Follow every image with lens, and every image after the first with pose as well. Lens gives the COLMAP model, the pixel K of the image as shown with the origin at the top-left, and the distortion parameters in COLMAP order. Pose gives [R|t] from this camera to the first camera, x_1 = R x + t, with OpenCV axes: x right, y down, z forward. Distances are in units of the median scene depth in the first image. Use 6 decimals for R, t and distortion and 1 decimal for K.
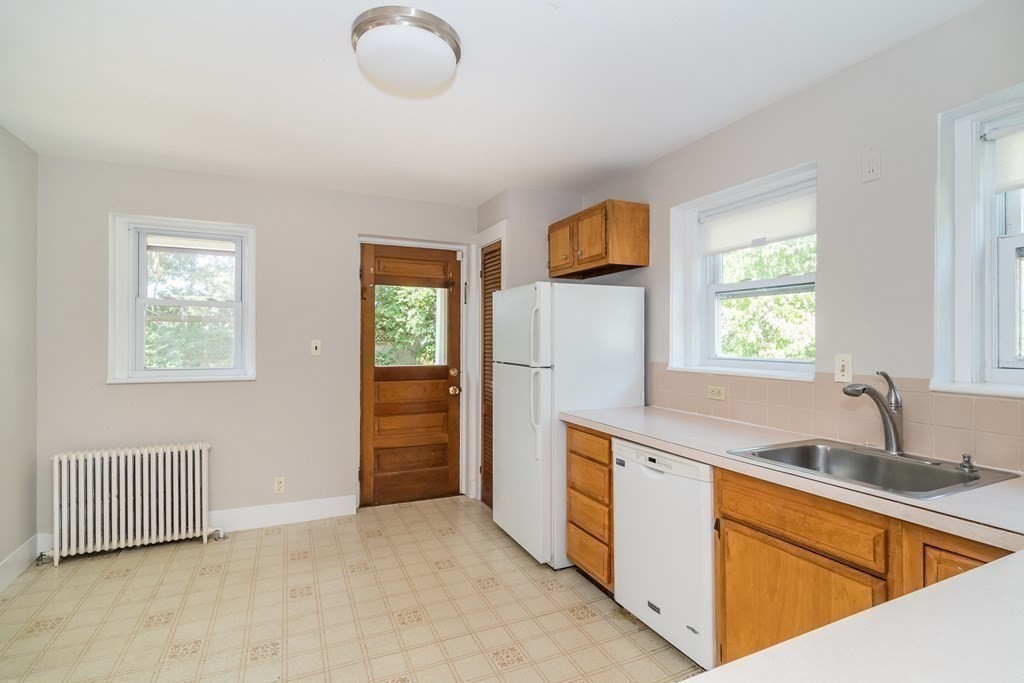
lens RADIAL K [[495.8, 0, 515.0], [0, 495.8, 339.7], [0, 0, 1]] dist [-0.004420, 0.000759]
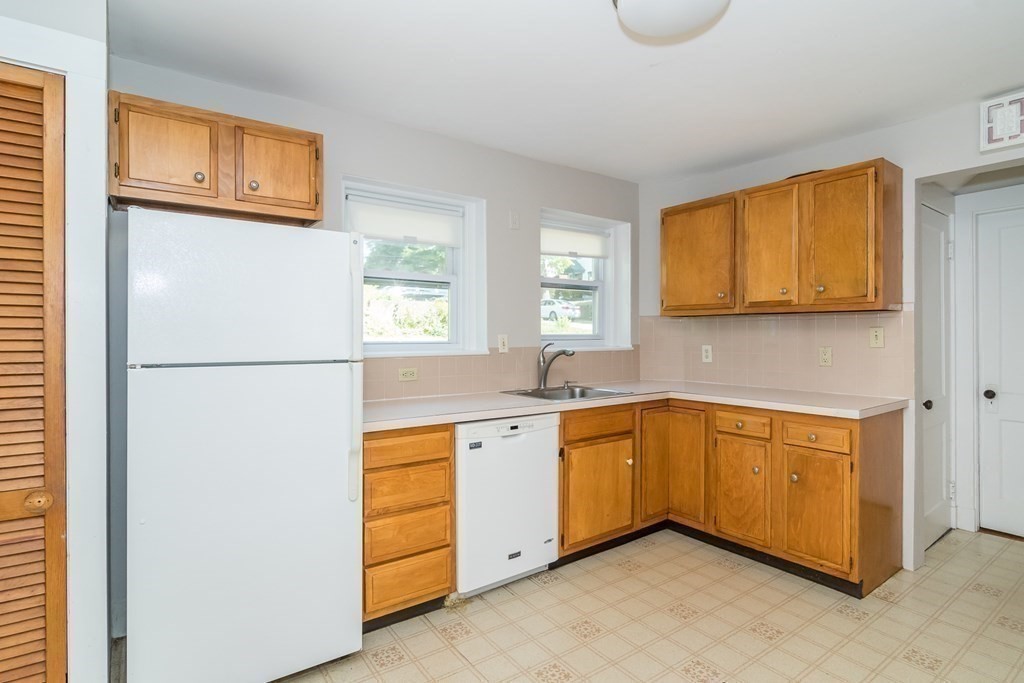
lens RADIAL K [[512.0, 0, 516.1], [0, 512.0, 334.8], [0, 0, 1]] dist [-0.010362, 0.000541]
pose [[-0.182566, -0.000674, 0.983193, -0.791903], [0.003271, 0.999994, 0.001293, 0.024231], [-0.983188, 0.003452, -0.182563, 1.082256]]
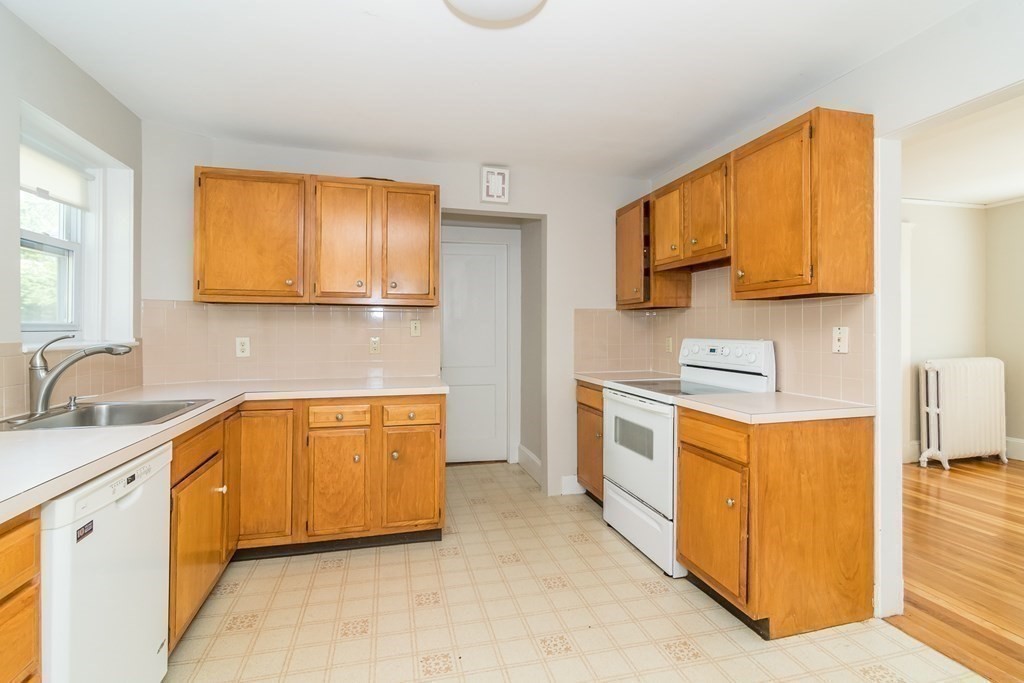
lens RADIAL K [[495.8, 0, 508.3], [0, 495.8, 328.7], [0, 0, 1]] dist [-0.004420, 0.000759]
pose [[-0.981191, -0.002660, 0.193019, -0.309902], [-0.002748, 0.999996, -0.000192, 0.035496], [-0.193018, -0.000719, -0.981195, 1.388540]]
